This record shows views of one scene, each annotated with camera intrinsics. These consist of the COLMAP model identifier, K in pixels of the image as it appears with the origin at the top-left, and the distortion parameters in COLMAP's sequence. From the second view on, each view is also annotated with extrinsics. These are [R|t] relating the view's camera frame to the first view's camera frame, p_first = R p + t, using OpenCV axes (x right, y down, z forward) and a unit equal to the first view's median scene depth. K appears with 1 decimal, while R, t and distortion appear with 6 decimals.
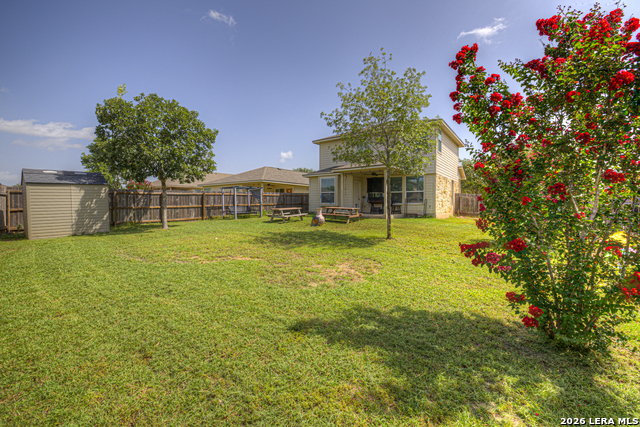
lens RADIAL K [[271.9, 0, 320.5], [0, 271.9, 212.6], [0, 0, 1]] dist [-0.012073, 0.002783]
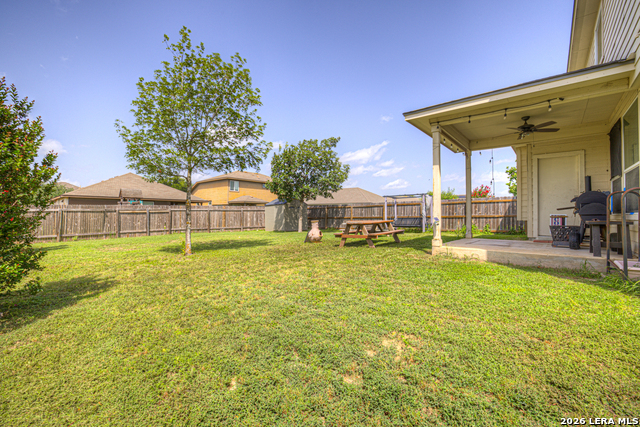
lens RADIAL K [[271.9, 0, 319.1], [0, 271.9, 213.2], [0, 0, 1]] dist [-0.012073, 0.002783]
pose [[-0.071032, -0.008379, -0.997439, 0.557712], [-0.024149, 0.999686, -0.006678, -0.024759], [0.997182, 0.023613, -0.071212, 0.759725]]
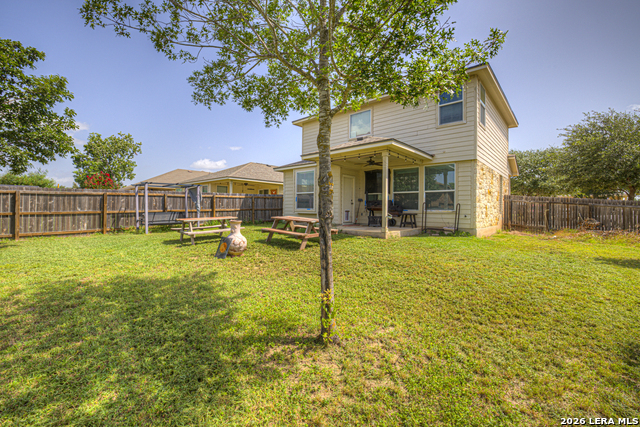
lens RADIAL K [[271.9, 0, 321.1], [0, 271.9, 211.4], [0, 0, 1]] dist [-0.012073, 0.002783]
pose [[0.995782, 0.010051, -0.091203, 0.138593], [-0.011962, 0.999720, -0.020432, -0.016803], [0.090972, 0.021436, 0.995623, 0.369146]]
